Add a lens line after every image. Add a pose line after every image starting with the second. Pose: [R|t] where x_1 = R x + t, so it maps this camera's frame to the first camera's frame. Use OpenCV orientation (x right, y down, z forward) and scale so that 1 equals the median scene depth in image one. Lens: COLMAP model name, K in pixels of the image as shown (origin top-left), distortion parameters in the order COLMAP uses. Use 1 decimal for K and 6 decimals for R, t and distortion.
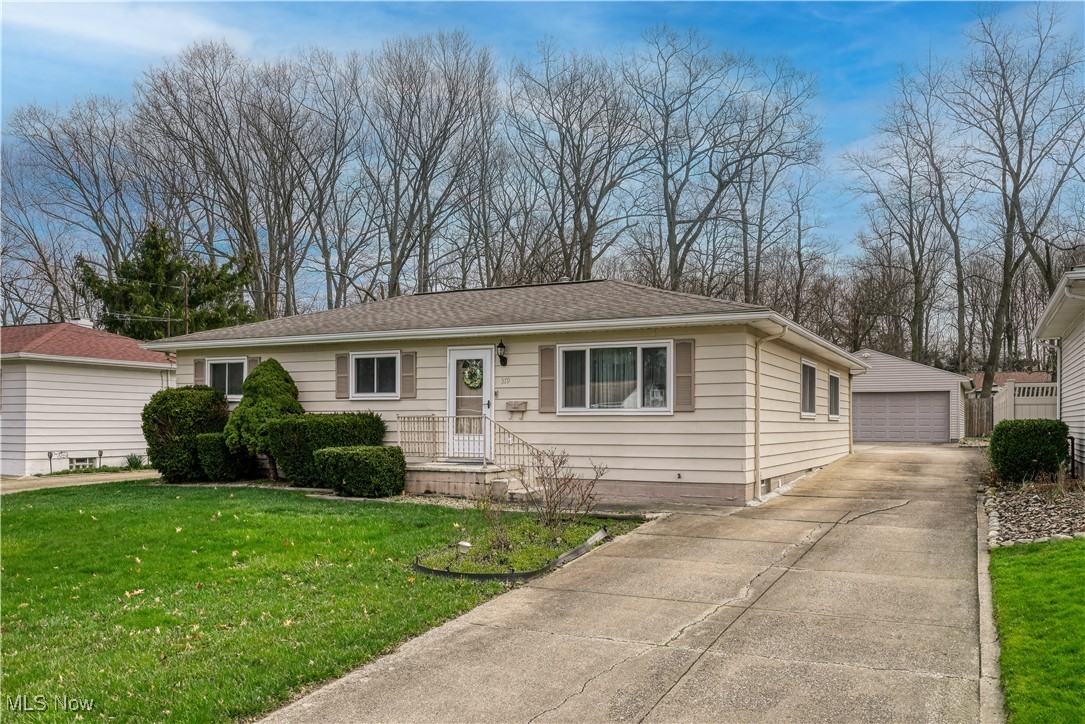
lens RADIAL K [[859.6, 0, 545.8], [0, 859.6, 413.9], [0, 0, 1]] dist [-0.009492, -0.005212]
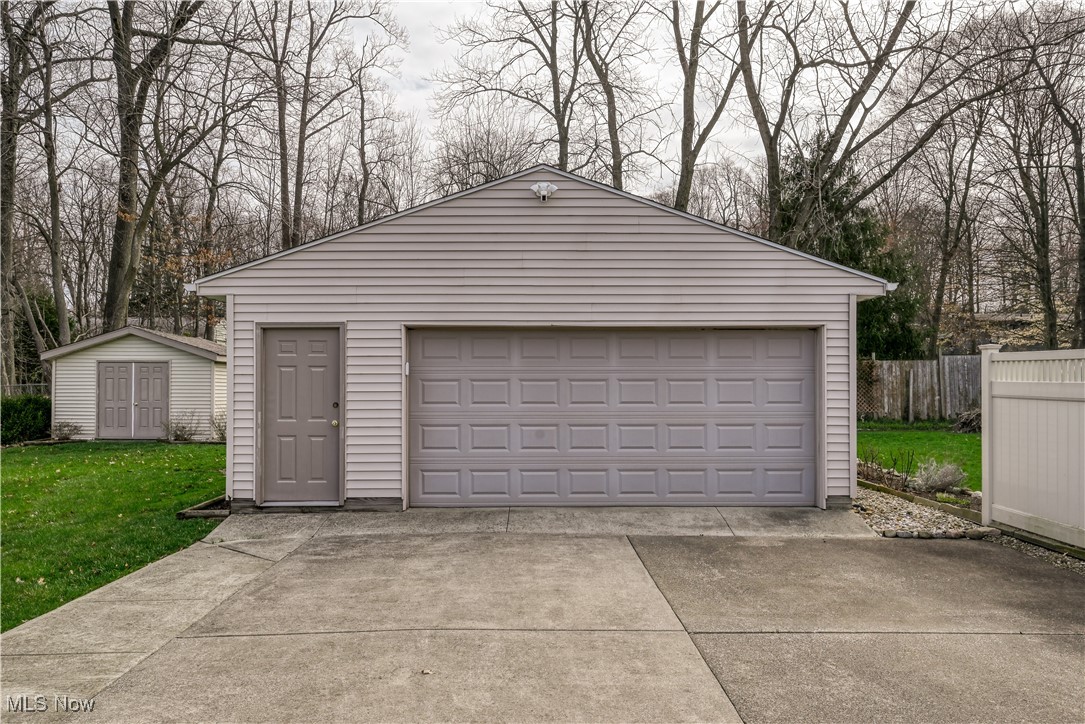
lens RADIAL K [[787.7, 0, 544.1], [0, 787.7, 375.7], [0, 0, 1]] dist [0.010883, 0.000447]
pose [[0.880931, -0.005079, 0.473218, 0.103531], [0.004027, 0.999987, 0.003235, -0.004447], [-0.473228, -0.000944, 0.880940, 0.312343]]
